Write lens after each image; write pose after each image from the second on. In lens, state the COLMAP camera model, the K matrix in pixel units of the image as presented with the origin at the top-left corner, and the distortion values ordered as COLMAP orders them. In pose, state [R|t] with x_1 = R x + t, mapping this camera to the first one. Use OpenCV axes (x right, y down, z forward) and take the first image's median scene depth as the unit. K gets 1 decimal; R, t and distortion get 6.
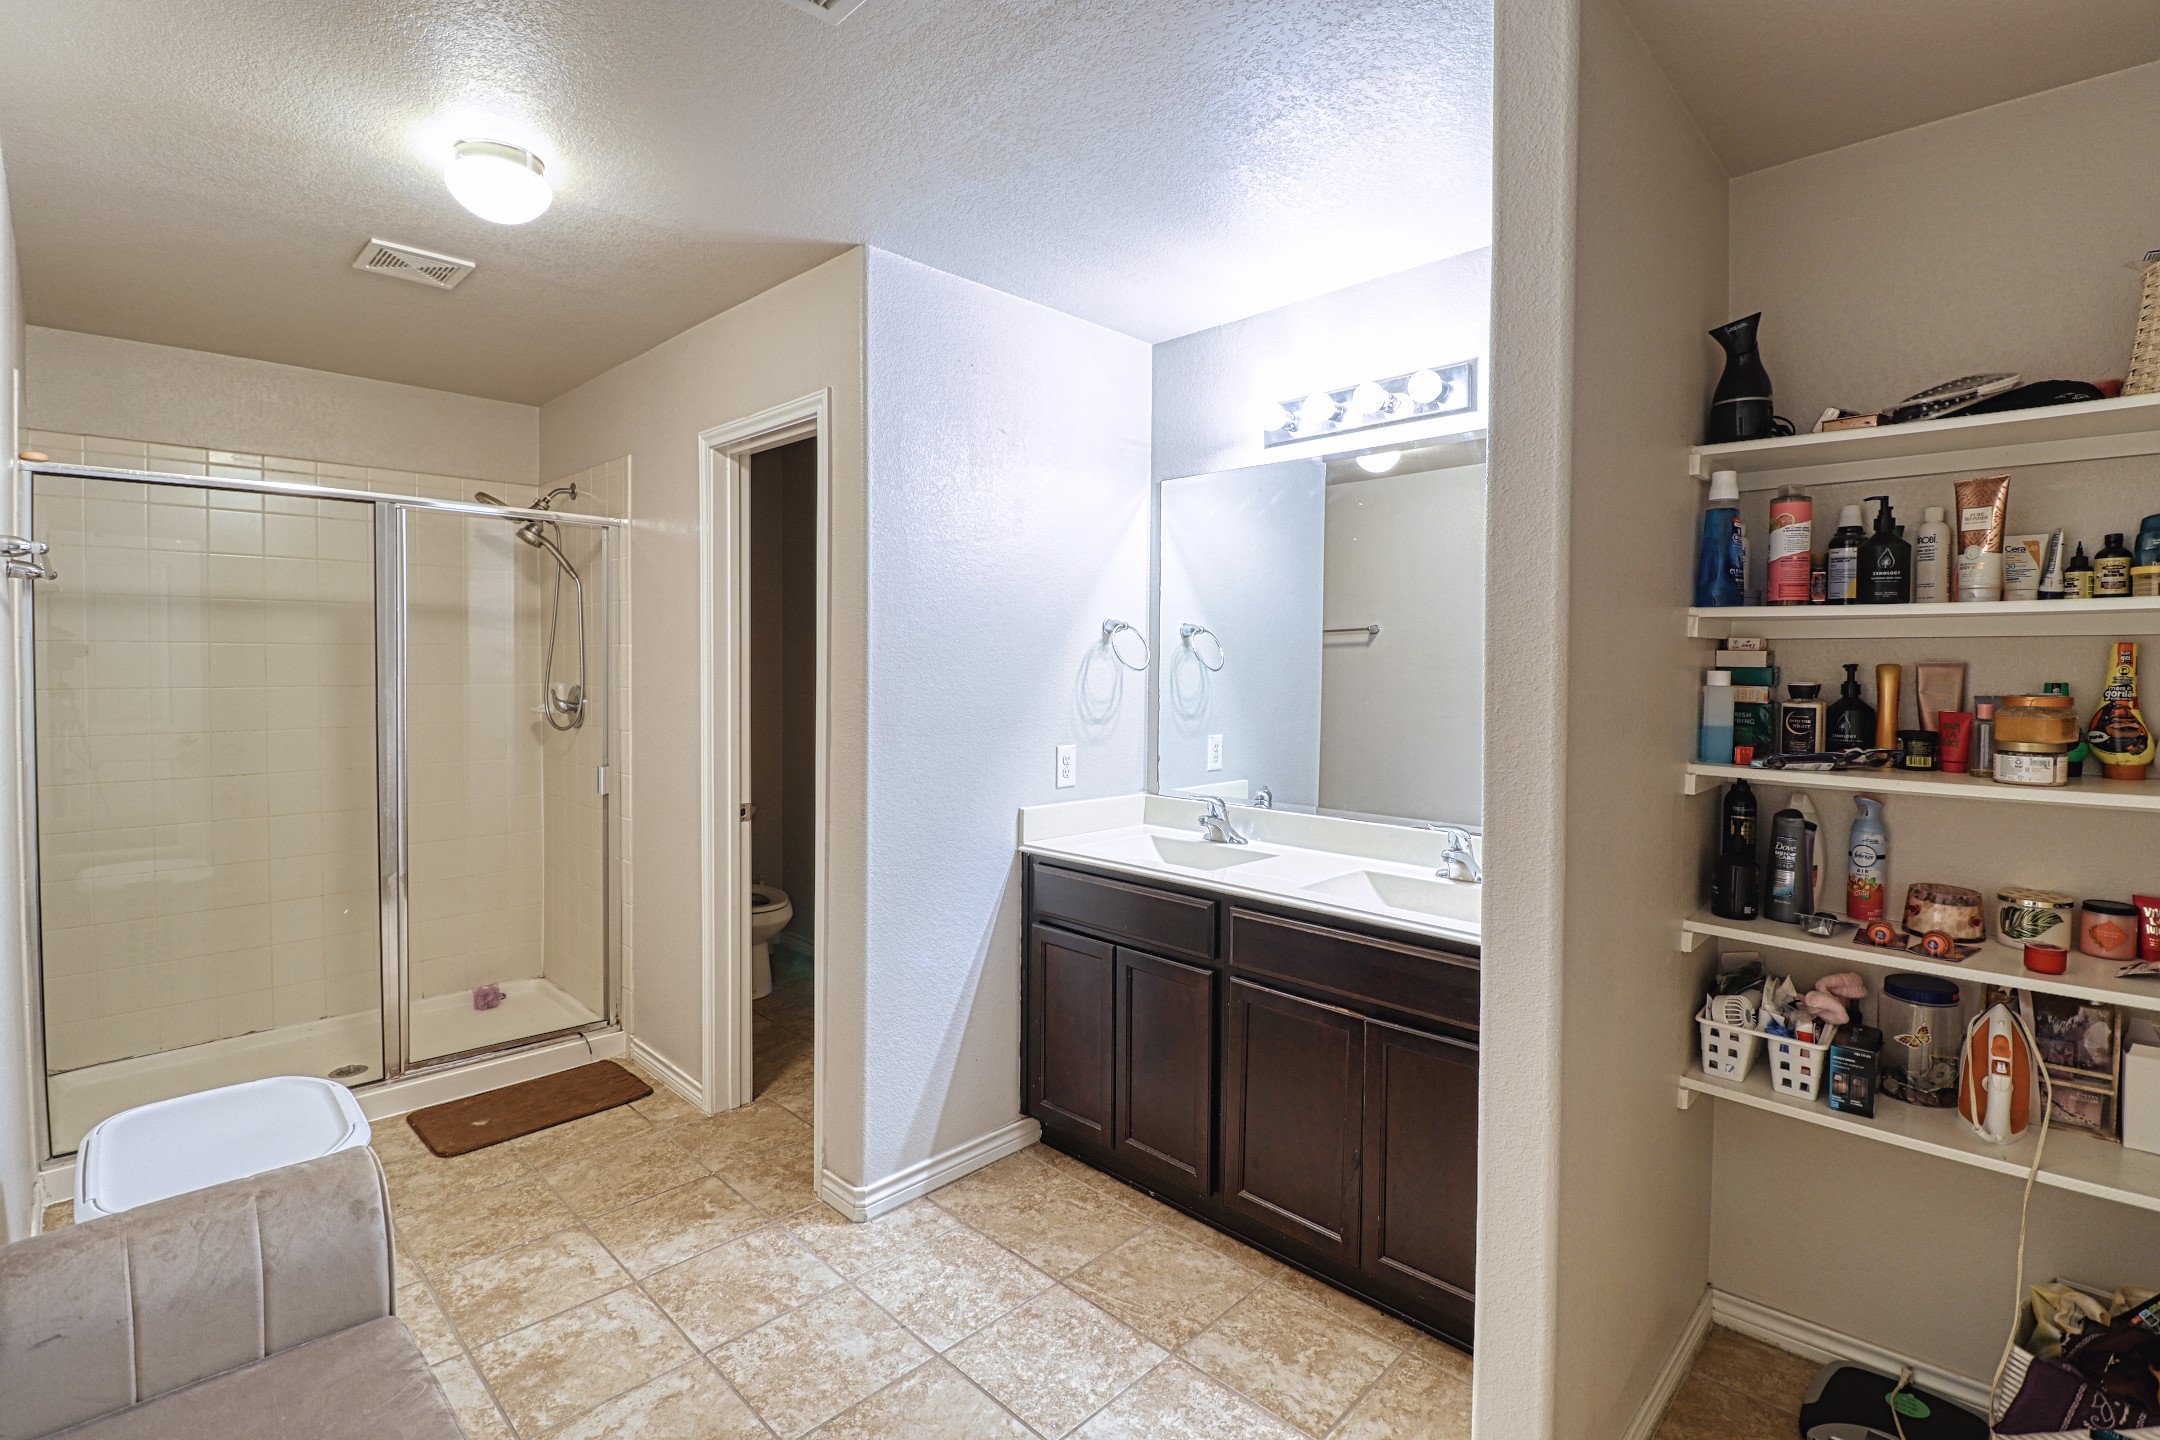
lens RADIAL K [[997.4, 0, 1097.5], [0, 997.4, 689.2], [0, 0, 1]] dist [0.002776, -0.014487]
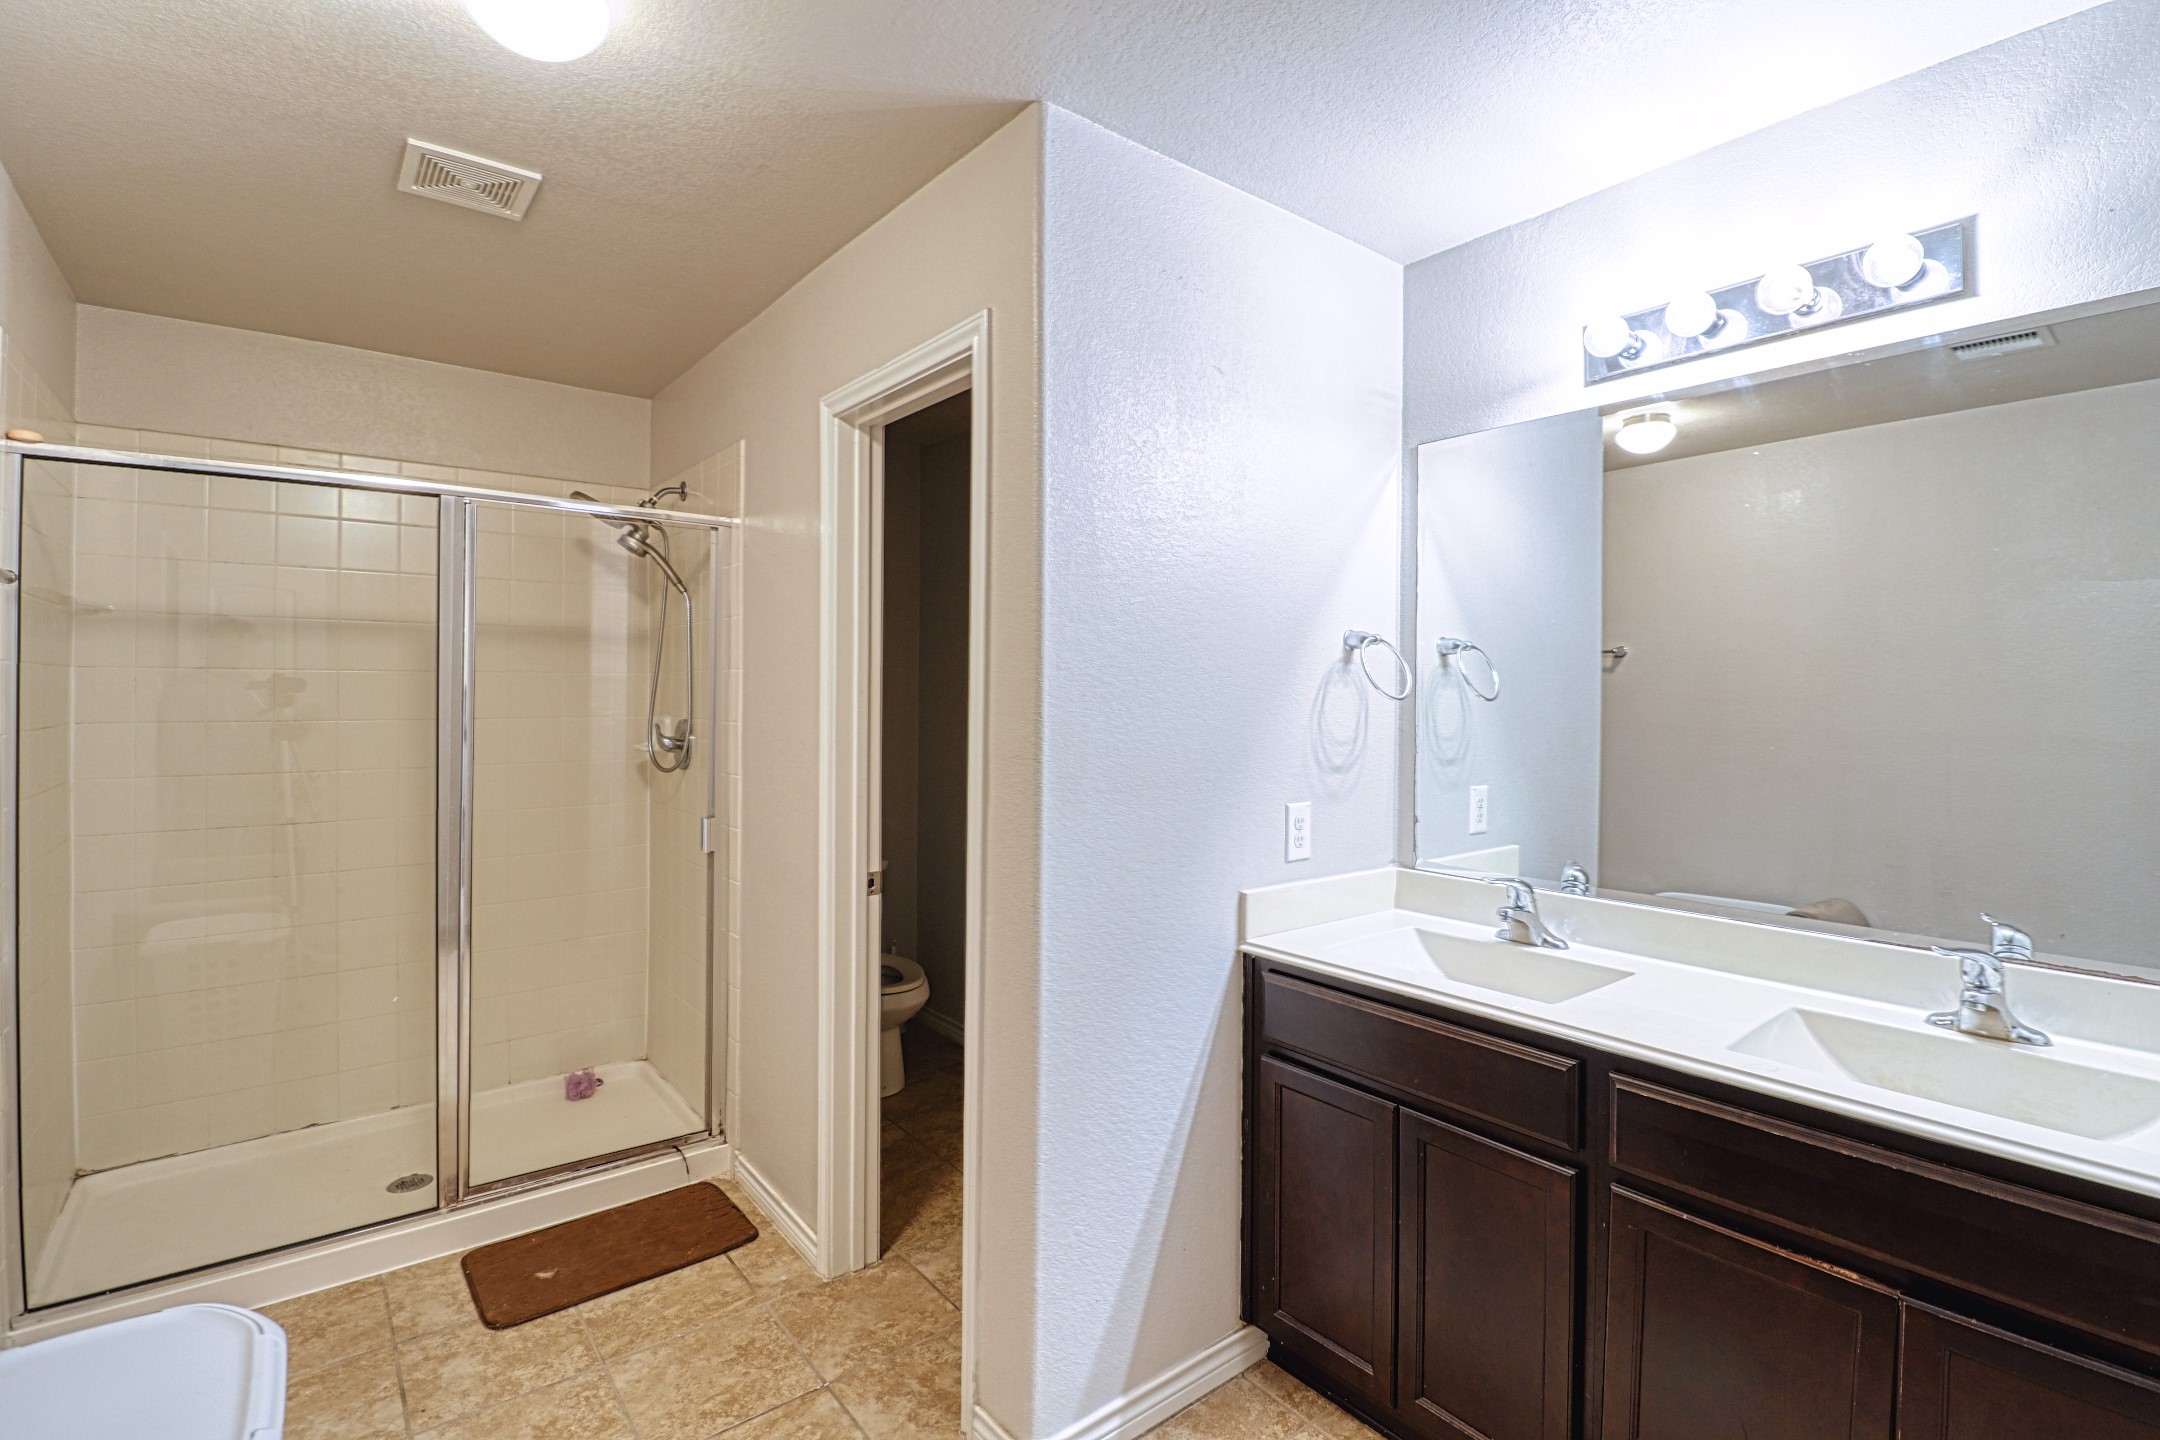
lens RADIAL K [[997.4, 0, 1097.5], [0, 997.4, 689.2], [0, 0, 1]] dist [0.002776, -0.014487]
pose [[0.992250, -0.002557, -0.124227, -0.088816], [-0.001394, 0.999496, -0.031707, -0.003499], [0.124246, 0.031635, 0.991747, 0.262256]]
